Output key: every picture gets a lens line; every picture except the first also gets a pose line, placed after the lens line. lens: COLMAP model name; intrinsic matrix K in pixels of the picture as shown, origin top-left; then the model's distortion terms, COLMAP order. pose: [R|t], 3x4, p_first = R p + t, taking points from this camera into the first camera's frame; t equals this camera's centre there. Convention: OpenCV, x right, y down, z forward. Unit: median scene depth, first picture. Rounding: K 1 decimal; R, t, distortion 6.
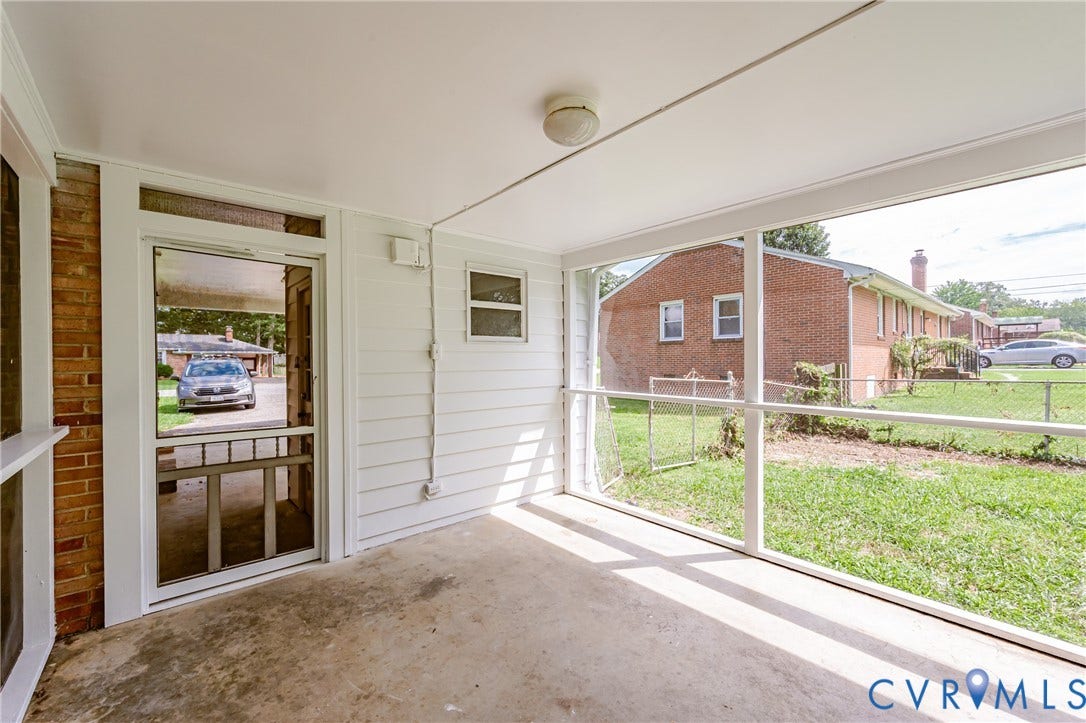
lens RADIAL K [[440.4, 0, 529.7], [0, 440.4, 359.1], [0, 0, 1]] dist [-0.000780, 0.000017]
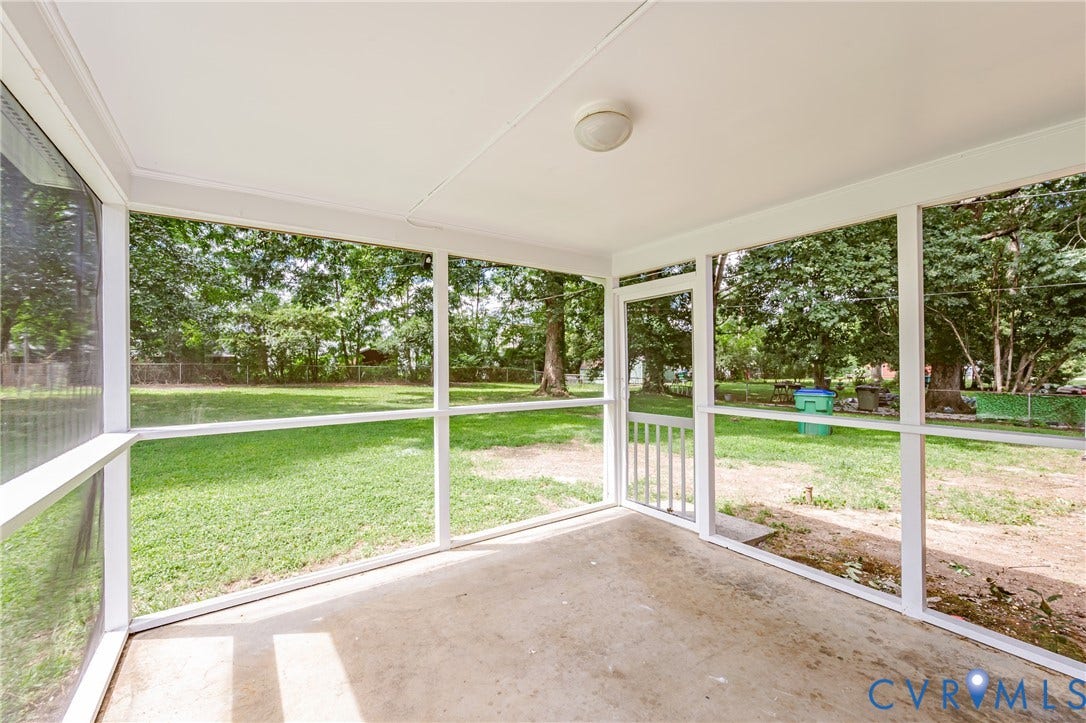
lens RADIAL K [[432.4, 0, 540.9], [0, 432.4, 357.4], [0, 0, 1]] dist [0.000141, 0.000351]
pose [[-0.996585, 0.012105, 0.081680, 0.102625], [0.011407, 0.999894, -0.009004, -0.011622], [-0.081781, -0.008042, -0.996618, 1.241999]]
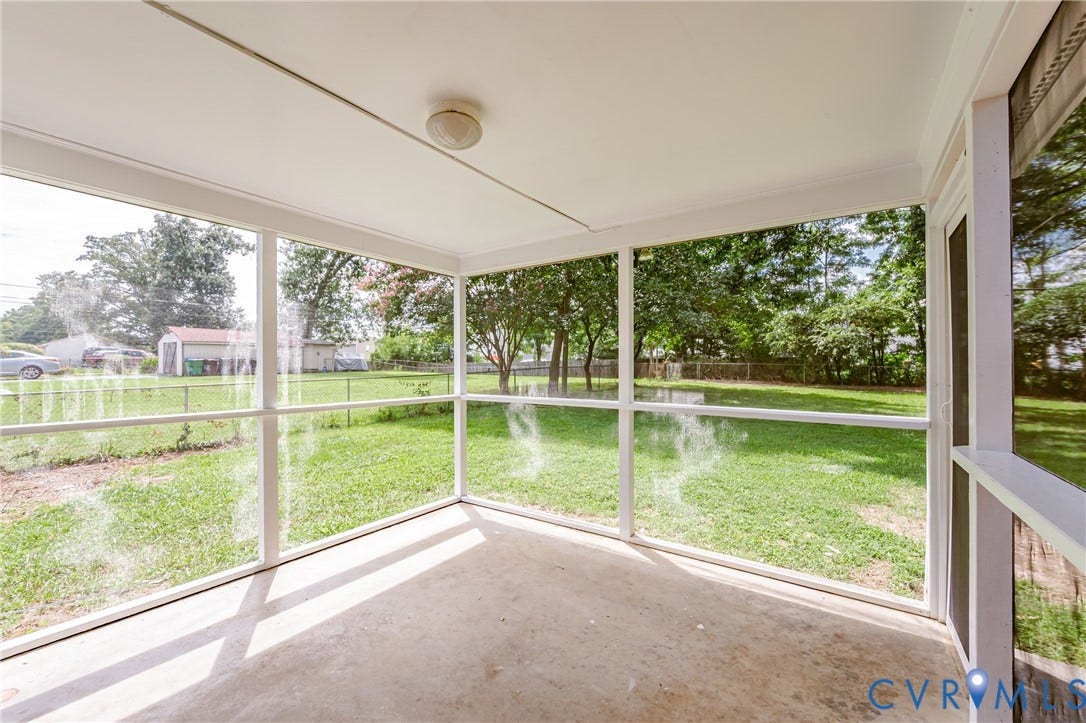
lens RADIAL K [[442.4, 0, 547.8], [0, 442.4, 365.0], [0, 0, 1]] dist [0.000128, 0.000041]
pose [[-0.270863, 0.007910, 0.962585, -0.598713], [0.006604, 0.999958, -0.006359, 0.013302], [-0.962595, 0.004634, -0.270904, 0.679486]]
